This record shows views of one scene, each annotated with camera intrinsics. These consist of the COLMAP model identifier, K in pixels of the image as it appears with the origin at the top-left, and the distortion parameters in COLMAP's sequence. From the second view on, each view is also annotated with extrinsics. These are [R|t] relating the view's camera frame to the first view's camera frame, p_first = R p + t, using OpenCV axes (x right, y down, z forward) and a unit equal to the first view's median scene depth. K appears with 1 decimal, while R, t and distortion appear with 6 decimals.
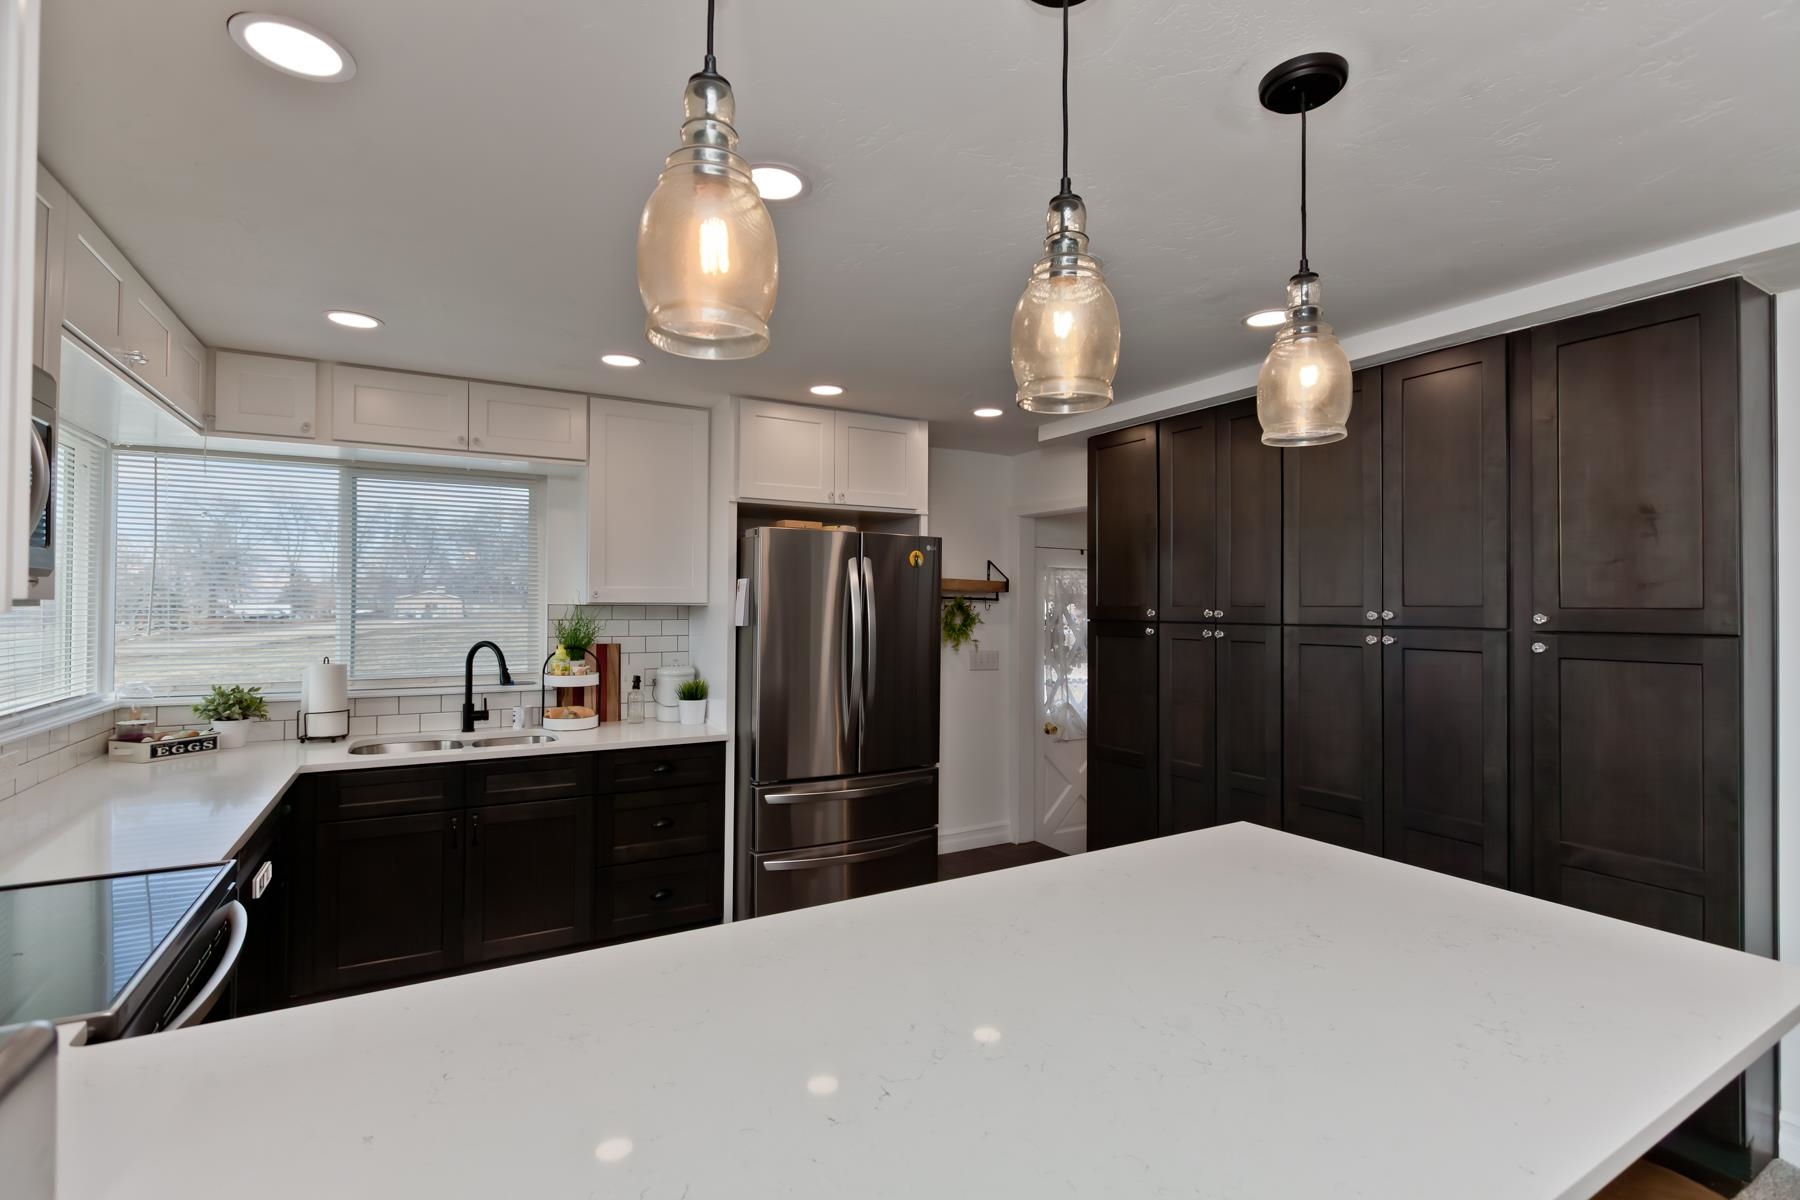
lens RADIAL K [[825.9, 0, 903.2], [0, 825.9, 598.4], [0, 0, 1]] dist [-0.004951, 0.000161]
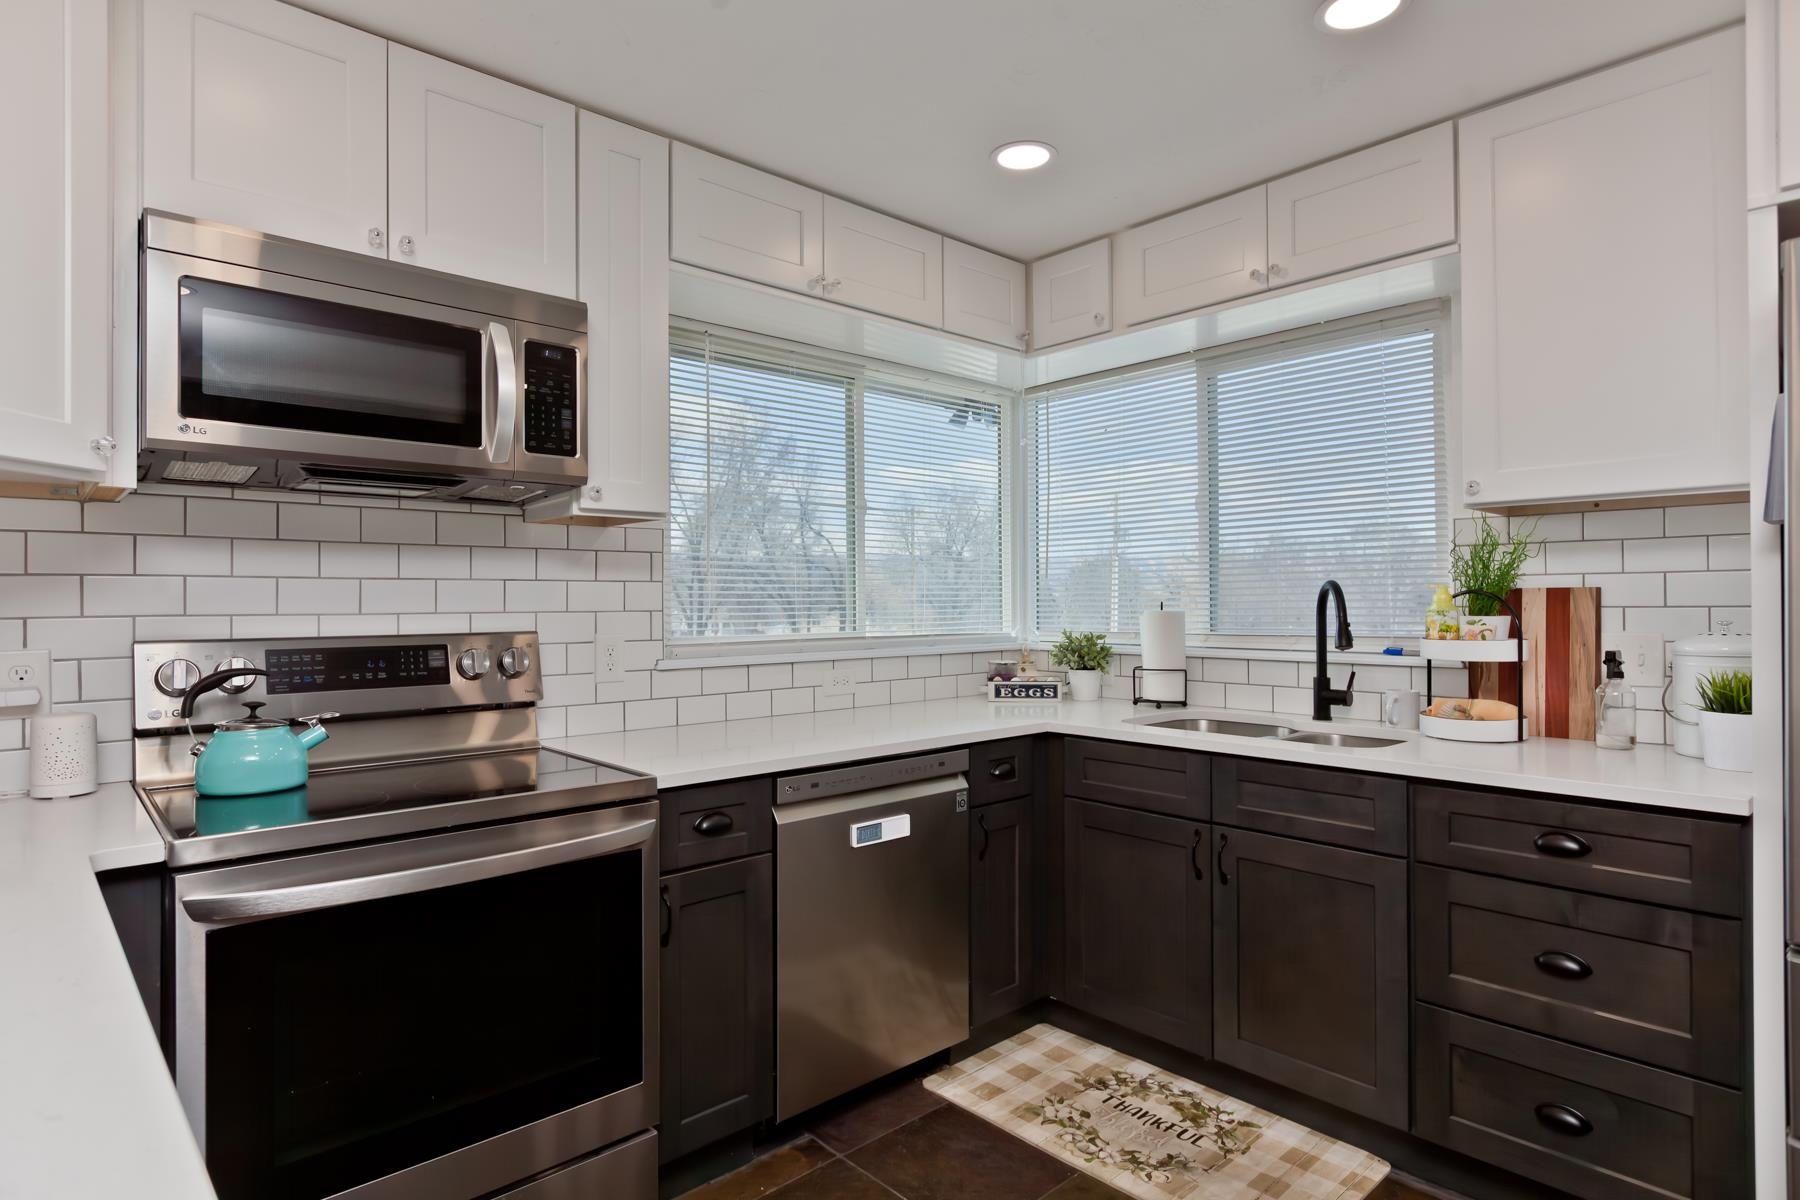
lens RADIAL K [[963.3, 0, 902.3], [0, 963.3, 595.1], [0, 0, 1]] dist [0.001783, -0.000370]
pose [[0.221490, -0.012561, -0.975082, 0.145966], [0.015558, 0.999835, -0.009346, 0.064296], [0.975038, -0.013100, 0.221649, 0.506262]]
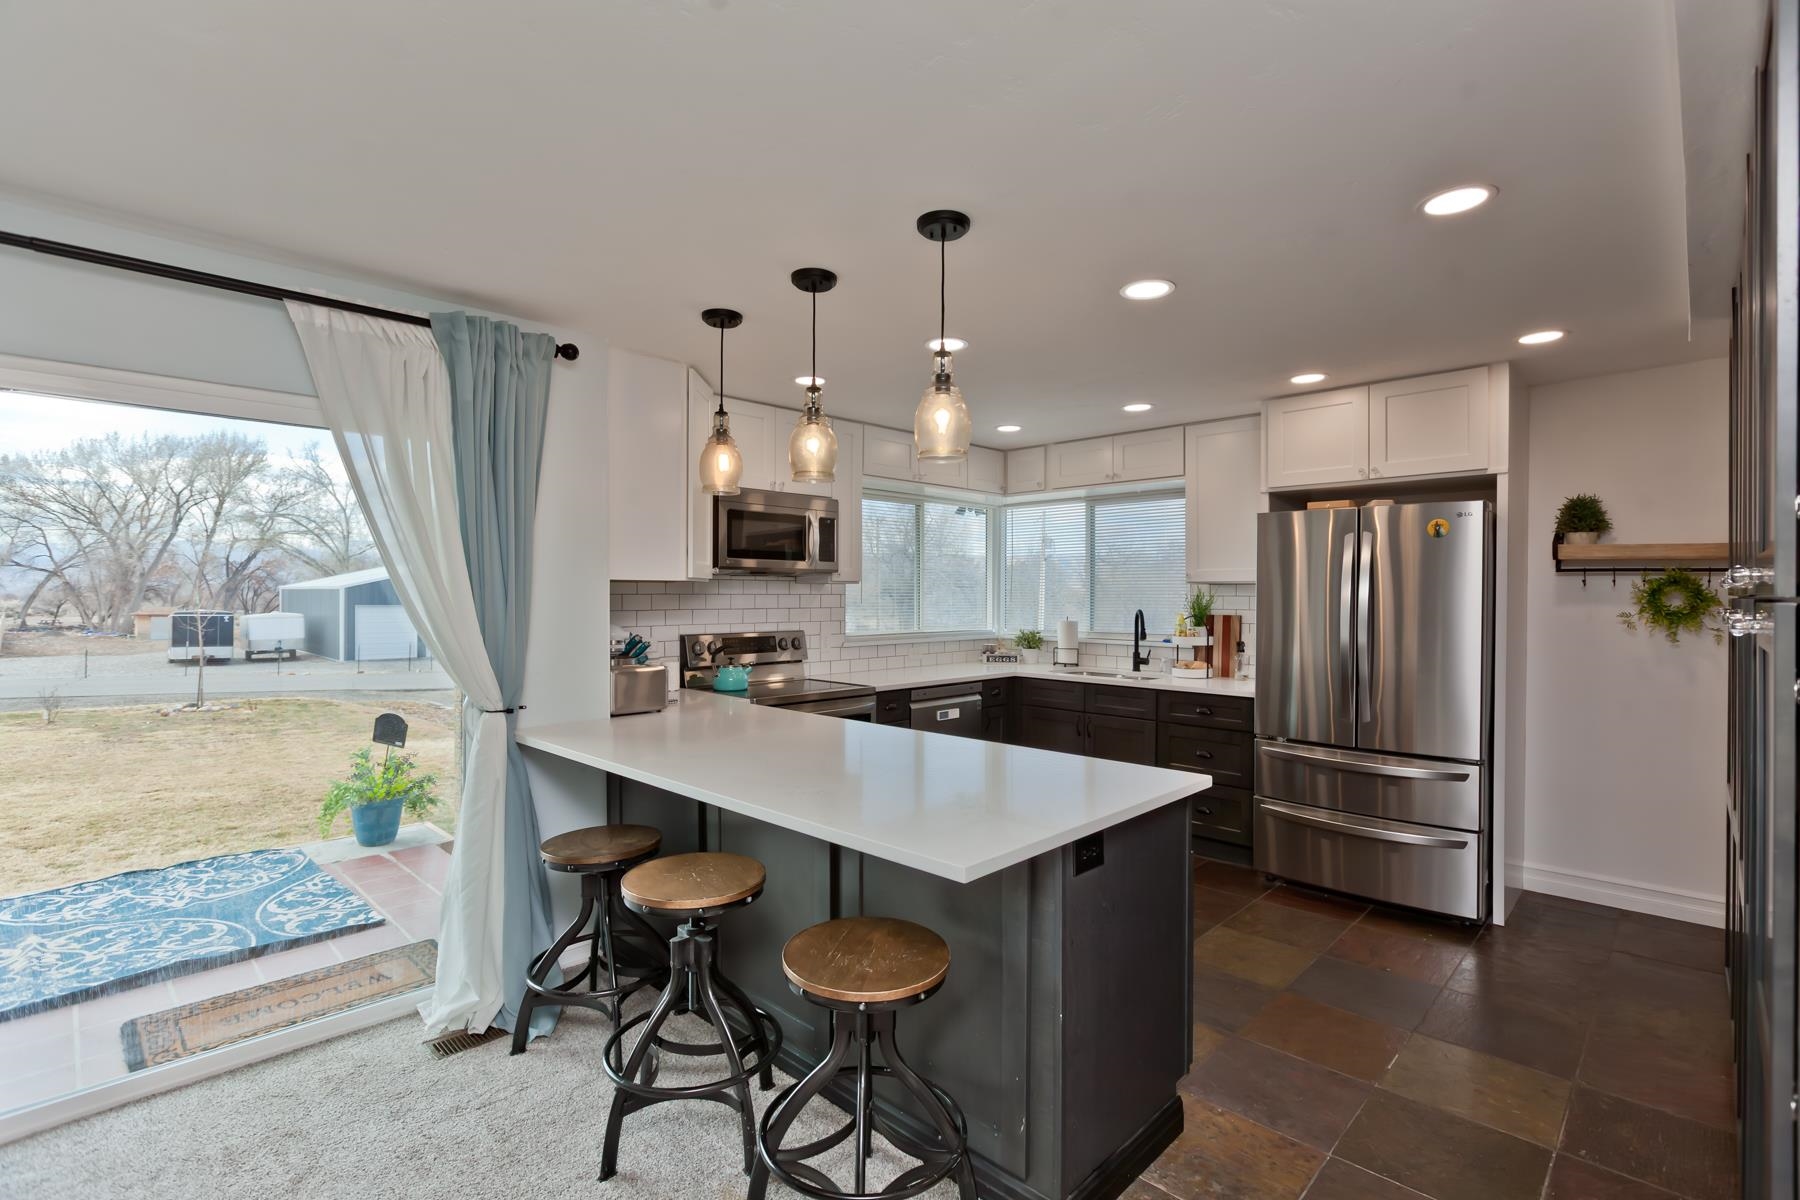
lens RADIAL K [[825.9, 0, 903.2], [0, 825.9, 598.4], [0, 0, 1]] dist [-0.004951, 0.000161]
pose [[0.270578, 0.001914, -0.962696, 0.773892], [0.006906, 0.999968, 0.003929, 0.023245], [0.962673, -0.007711, 0.270556, 0.203831]]
